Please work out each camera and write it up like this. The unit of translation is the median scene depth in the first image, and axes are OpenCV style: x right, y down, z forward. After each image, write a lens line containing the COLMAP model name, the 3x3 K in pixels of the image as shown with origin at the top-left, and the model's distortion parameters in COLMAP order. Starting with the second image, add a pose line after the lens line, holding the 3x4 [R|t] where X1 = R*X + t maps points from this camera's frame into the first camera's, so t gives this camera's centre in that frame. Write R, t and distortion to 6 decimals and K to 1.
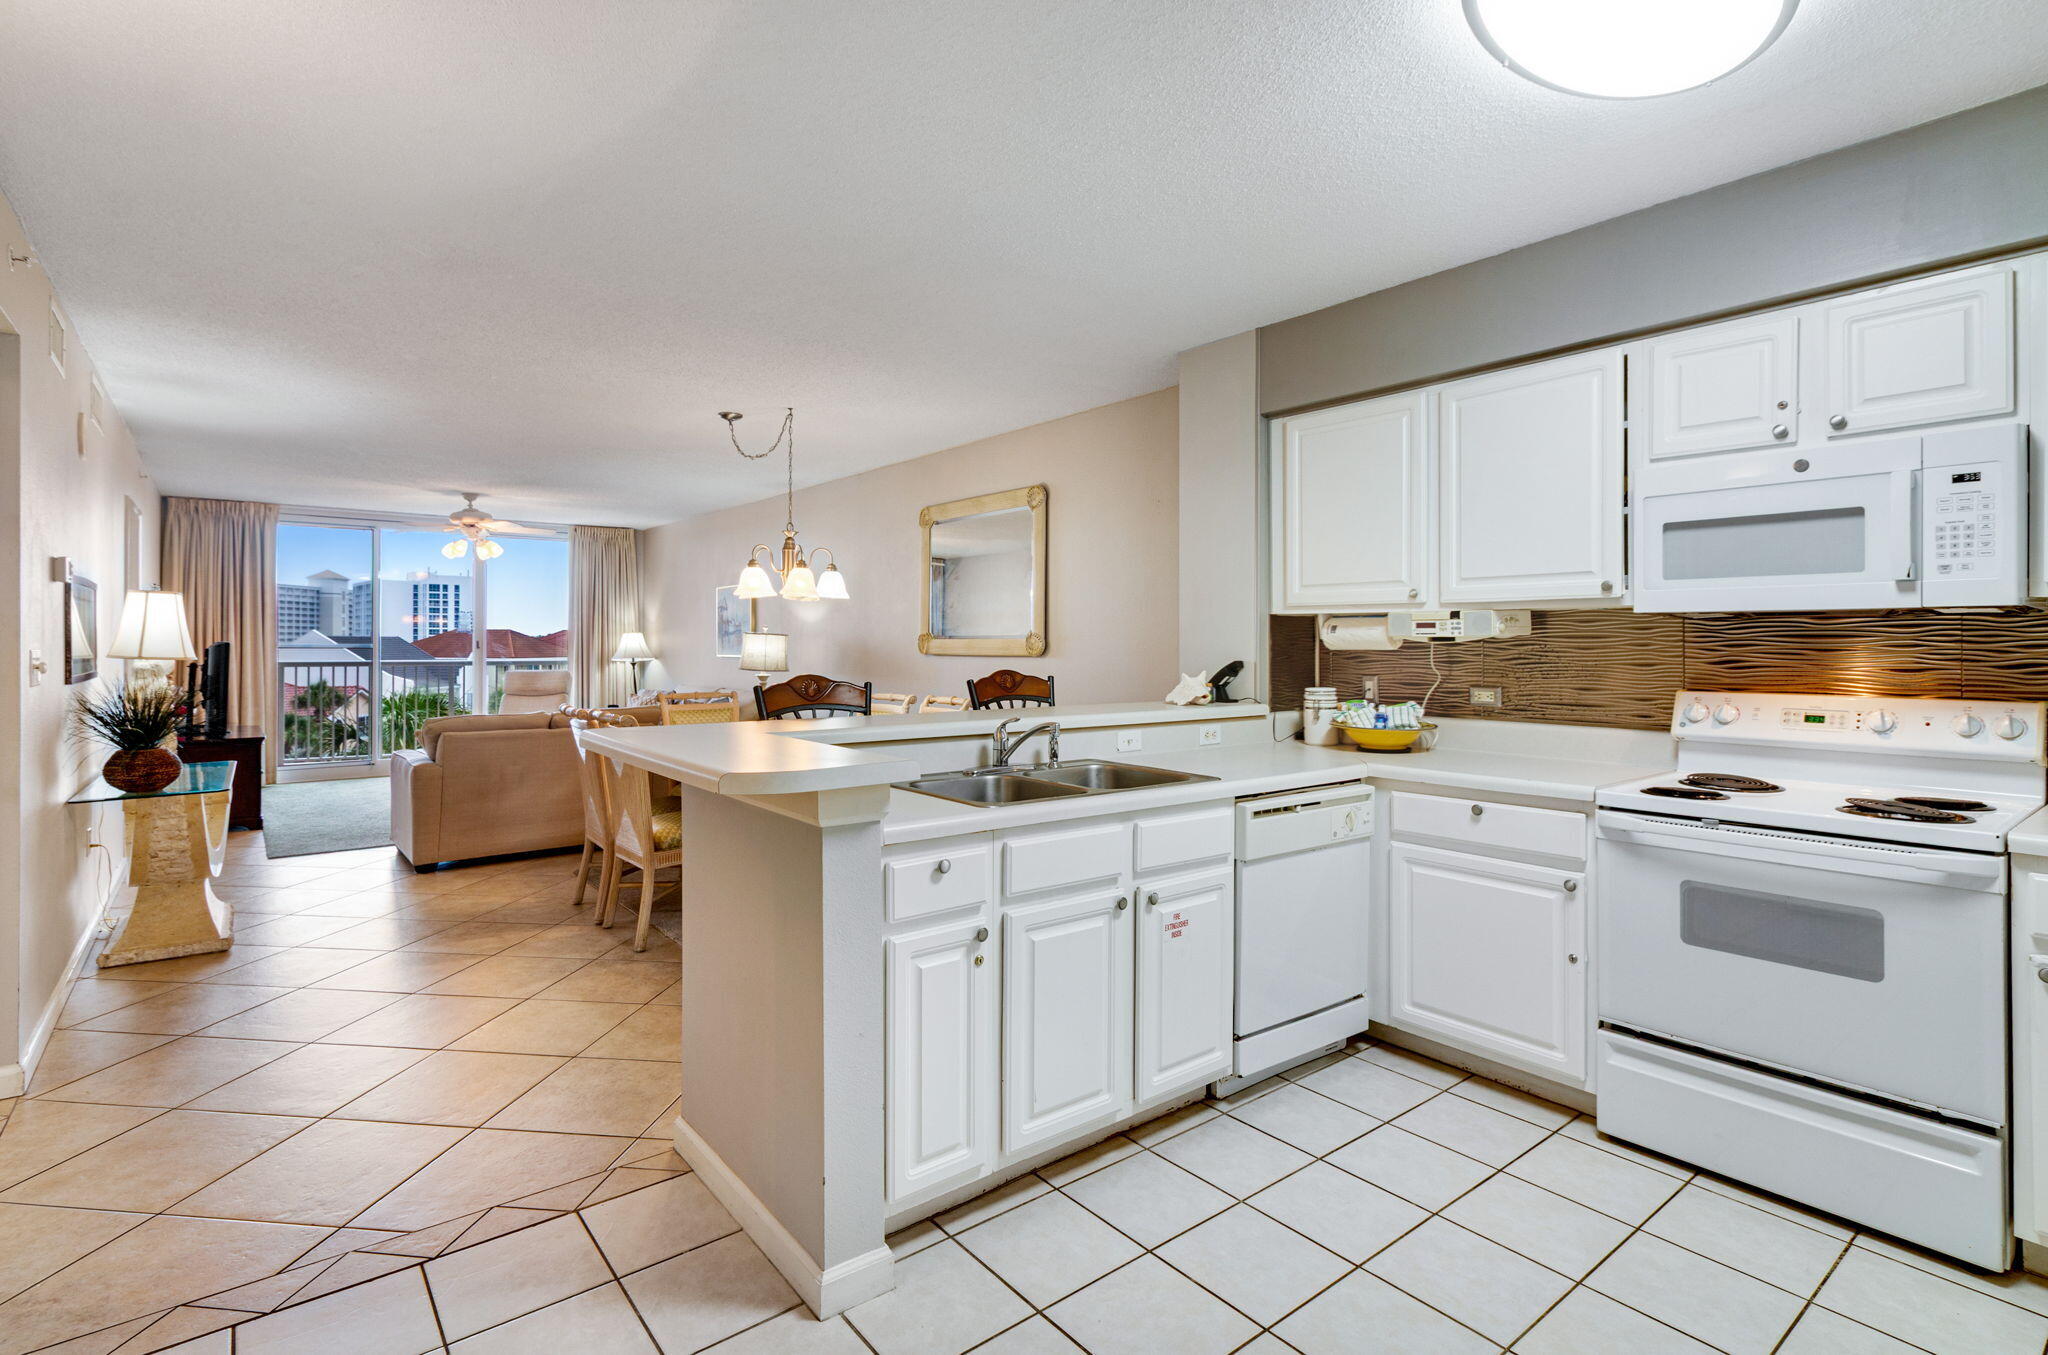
lens RADIAL K [[984.2, 0, 1024.3], [0, 984.2, 642.1], [0, 0, 1]] dist [0.001545, -0.000025]
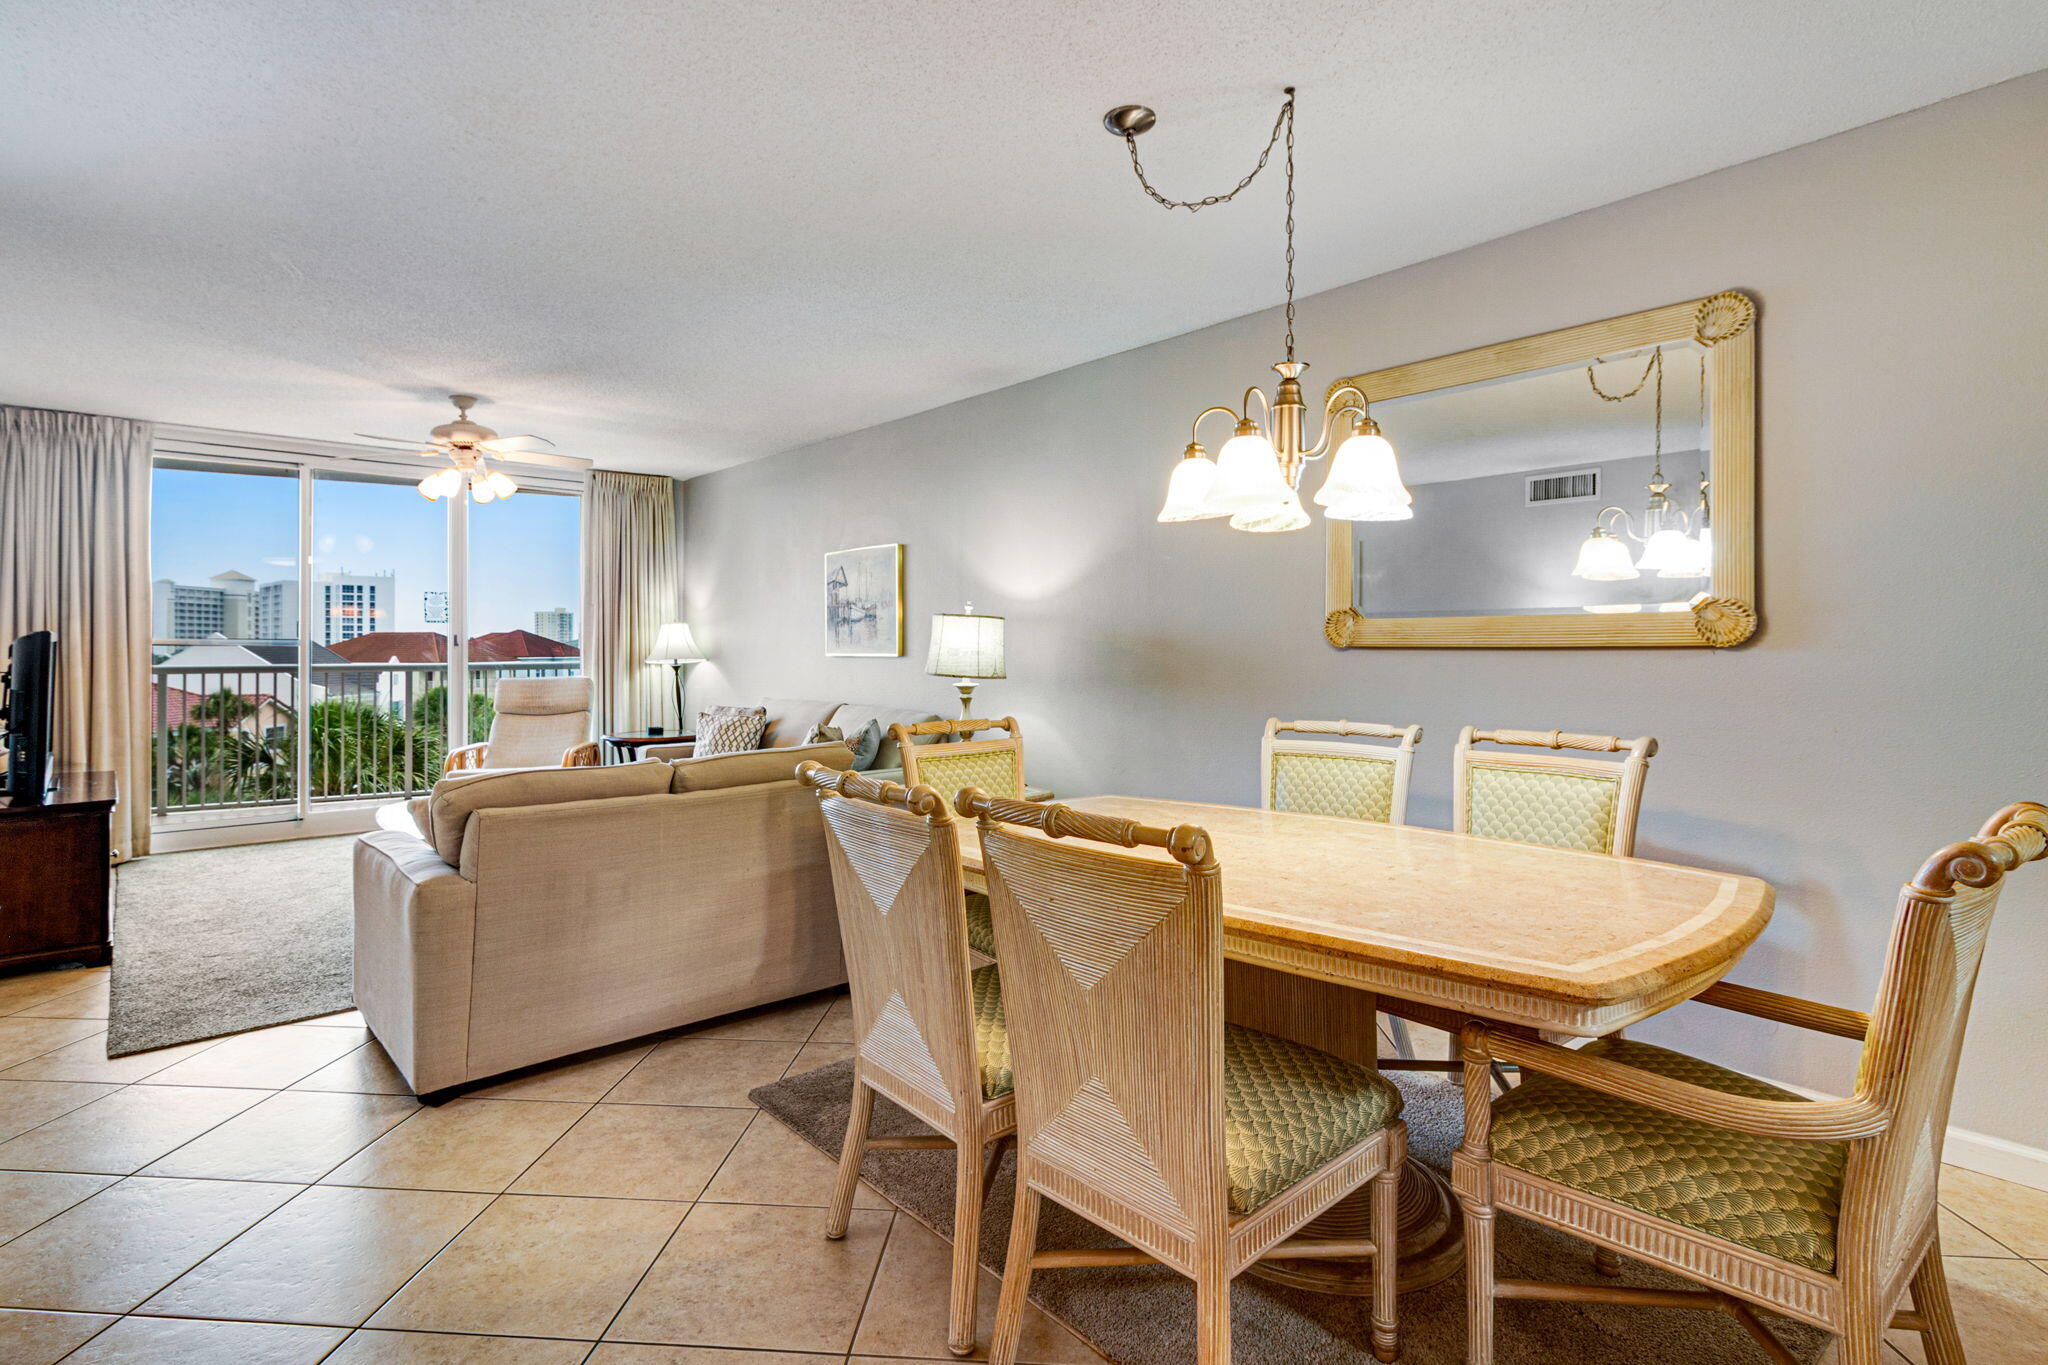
lens RADIAL K [[1015.0, 0, 994.2], [0, 1015.0, 643.6], [0, 0, 1]] dist [0.004798, 0.000099]
pose [[0.999628, -0.002713, 0.027122, -0.192199], [0.002755, 0.999995, -0.001518, 0.006571], [-0.027118, 0.001592, 0.999631, 0.272588]]
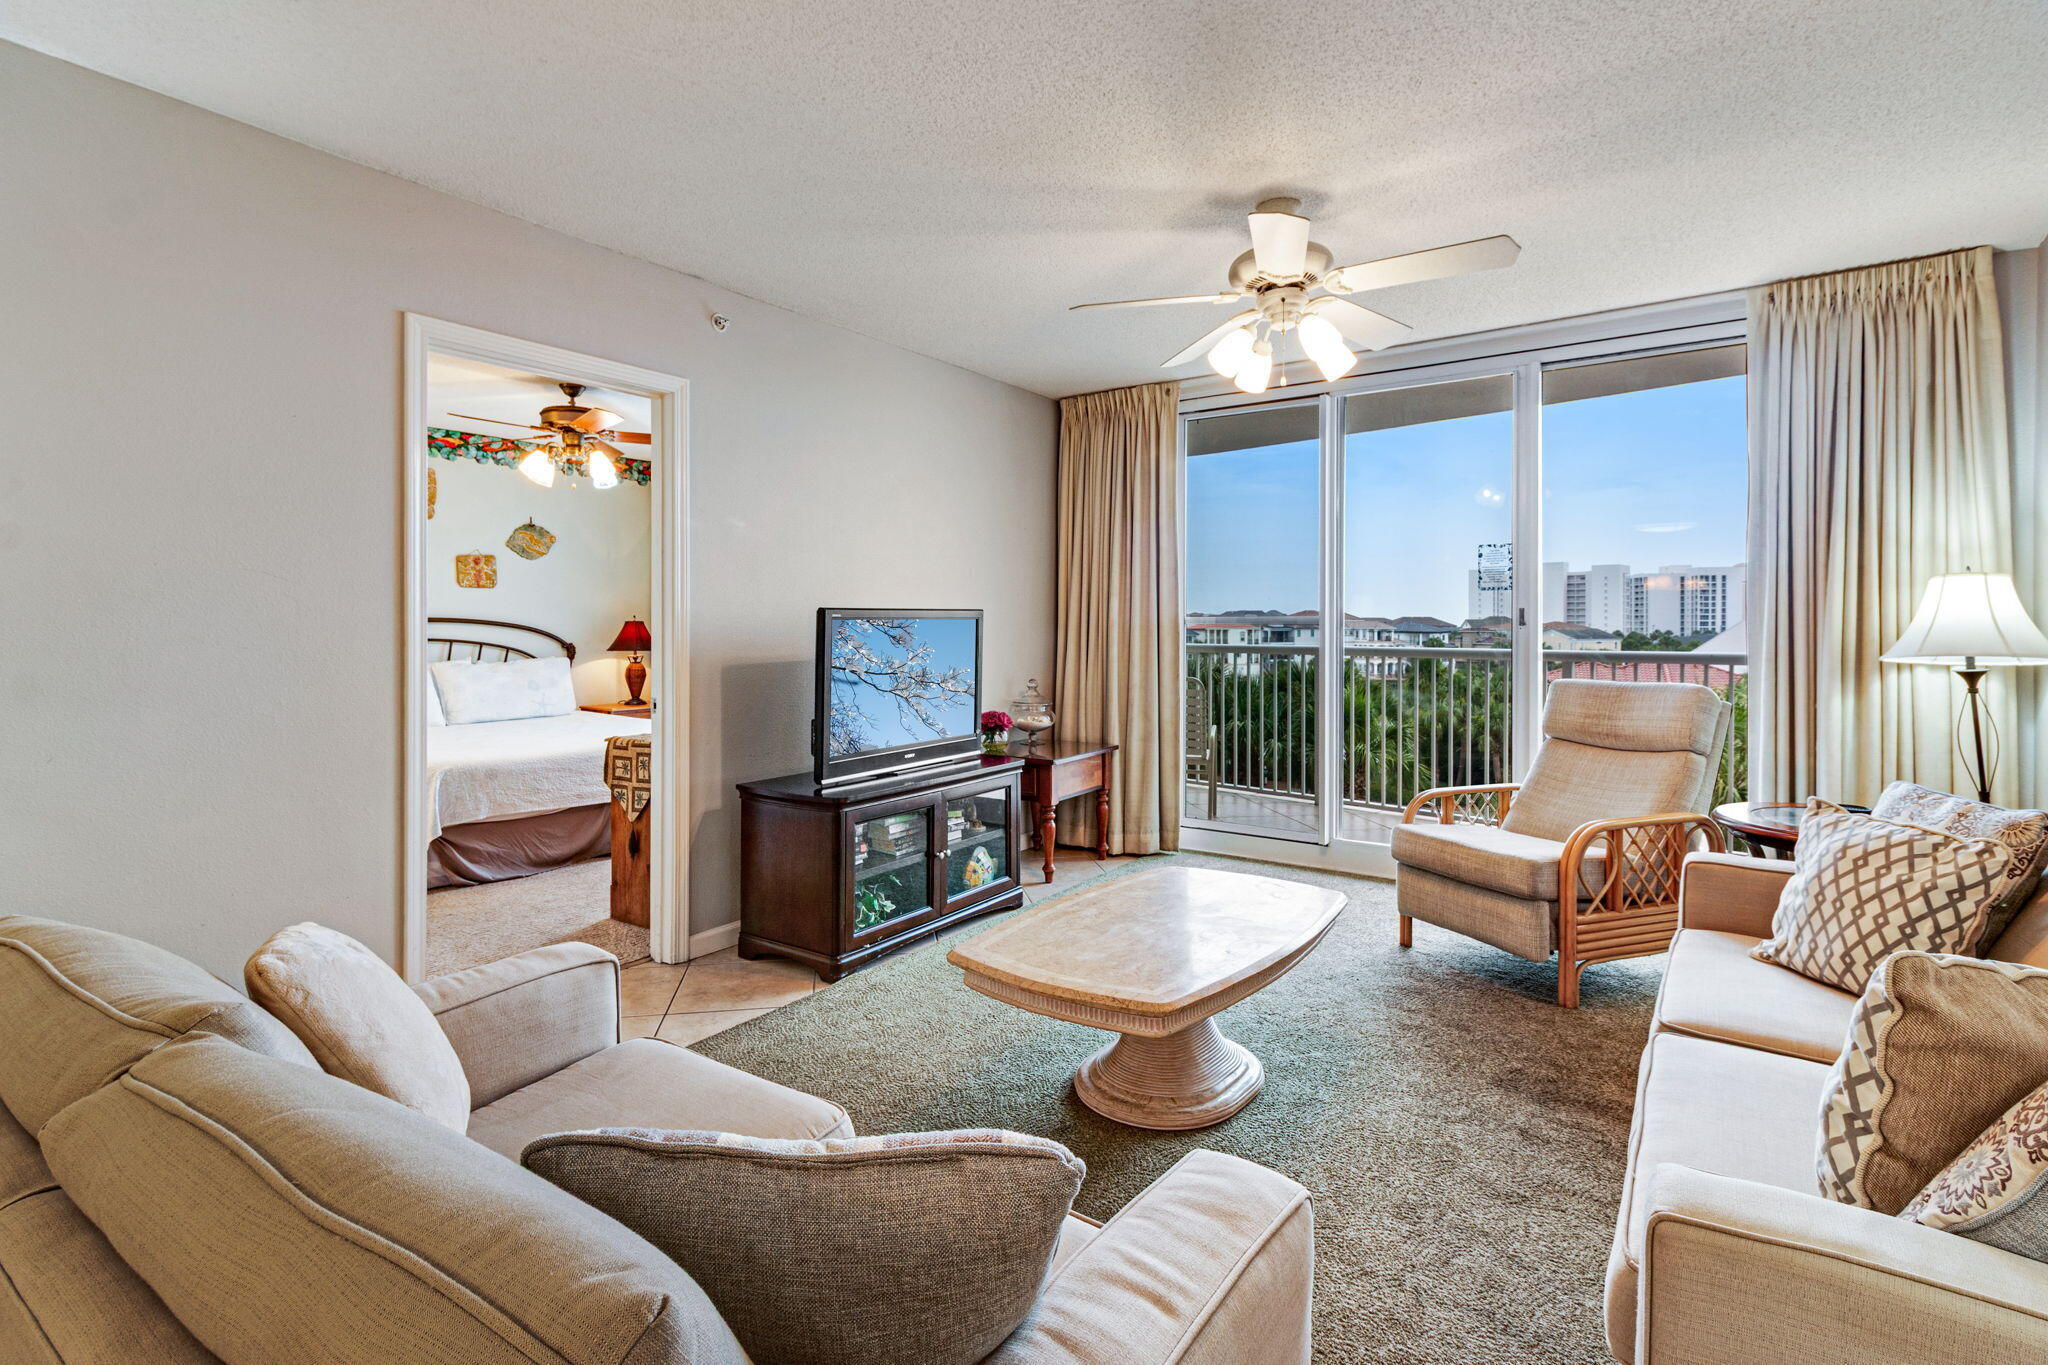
lens RADIAL K [[979.8, 0, 1030.4], [0, 979.8, 650.0], [0, 0, 1]] dist [0.003127, 0.001221]
pose [[0.284006, 0.024890, -0.958499, -0.185861], [0.003194, 0.999633, 0.026905, 0.004455], [0.958817, -0.010703, 0.283822, 0.637091]]
